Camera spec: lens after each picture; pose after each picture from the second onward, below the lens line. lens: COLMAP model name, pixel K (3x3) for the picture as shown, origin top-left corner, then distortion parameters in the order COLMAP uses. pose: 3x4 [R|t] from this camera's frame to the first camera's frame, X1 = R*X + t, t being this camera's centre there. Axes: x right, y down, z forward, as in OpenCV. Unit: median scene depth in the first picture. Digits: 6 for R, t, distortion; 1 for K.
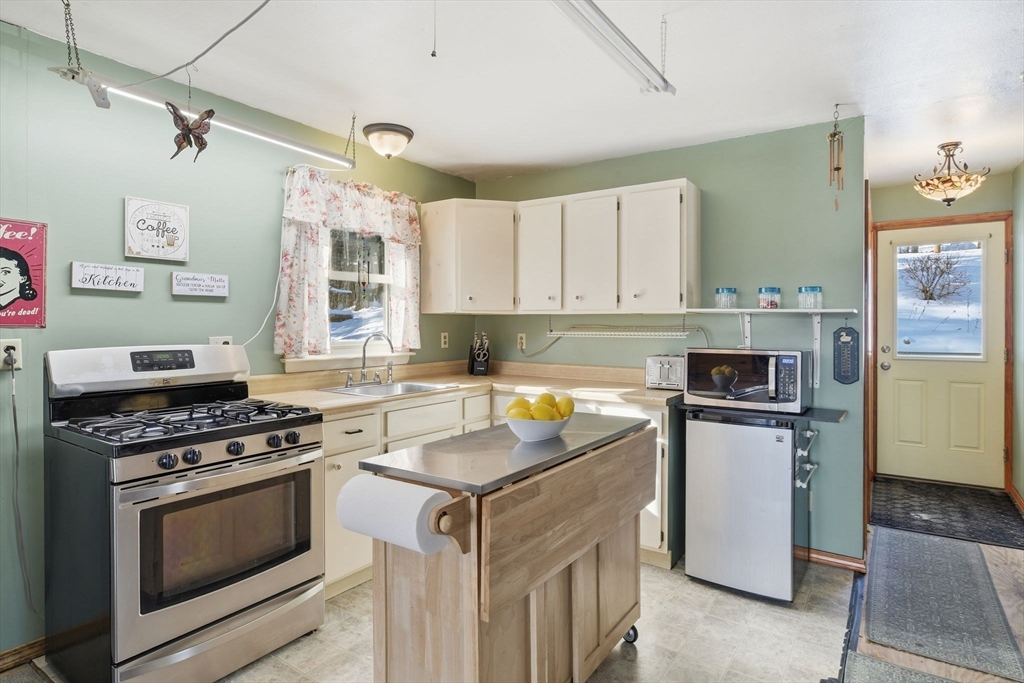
lens RADIAL K [[546.9, 0, 515.3], [0, 546.9, 325.2], [0, 0, 1]] dist [-0.013359, 0.001343]
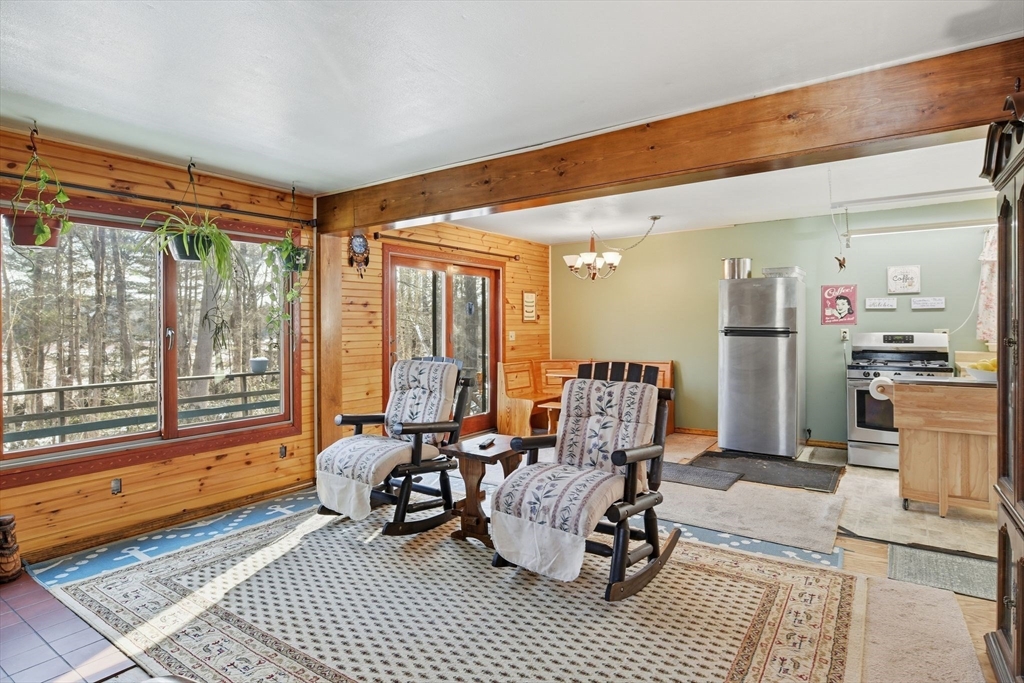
lens RADIAL K [[552.8, 0, 516.8], [0, 552.8, 325.9], [0, 0, 1]] dist [-0.013658, 0.000184]
pose [[-0.010726, 0.000221, -0.999942, 1.269065], [0.007563, 0.999971, 0.000140, -0.001767], [0.999914, -0.007561, -0.010728, -0.423119]]
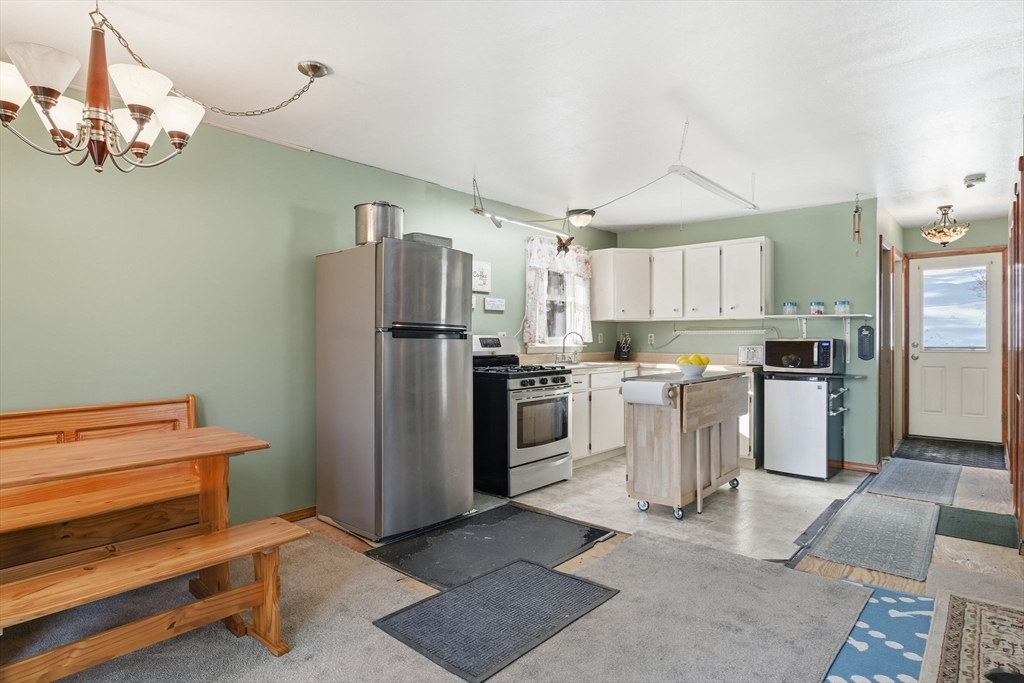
lens RADIAL K [[542.6, 0, 517.9], [0, 542.6, 343.4], [0, 0, 1]] dist [-0.012120, 0.001171]
pose [[0.992405, -0.002595, -0.122988, -0.236291], [0.003546, 0.999965, 0.007514, 0.041143], [0.122964, -0.007893, 0.992380, -0.748131]]
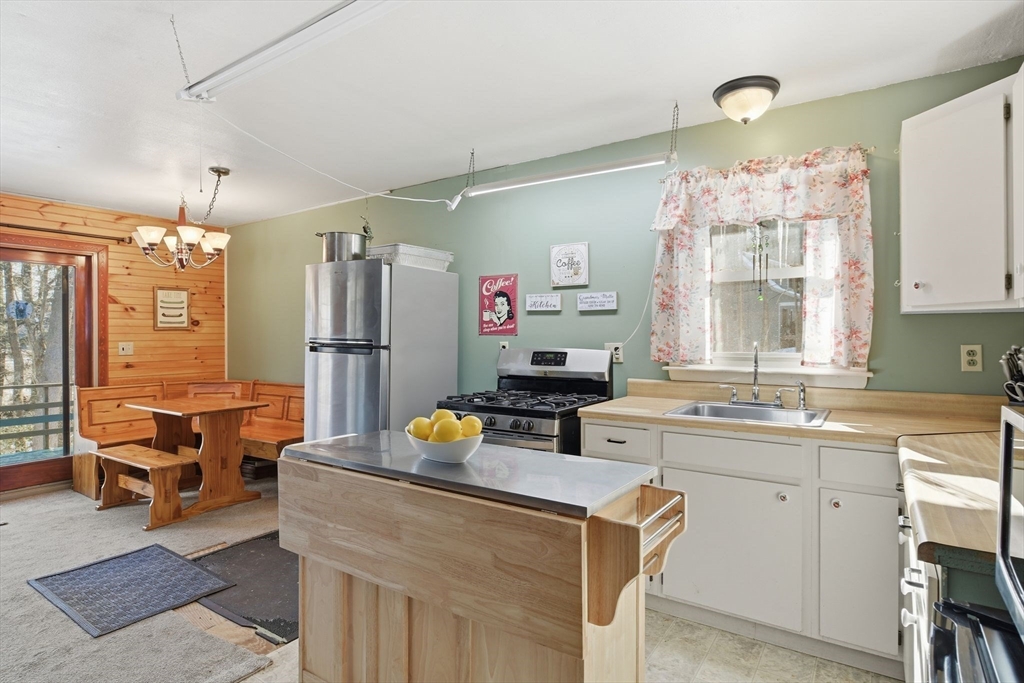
lens RADIAL K [[541.4, 0, 517.0], [0, 541.4, 333.3], [0, 0, 1]] dist [-0.016044, -0.000359]
pose [[0.010838, -0.003267, -0.999936, 0.589522], [0.002331, 0.999992, -0.003242, 0.002614], [0.999939, -0.002295, 0.010846, 0.704027]]
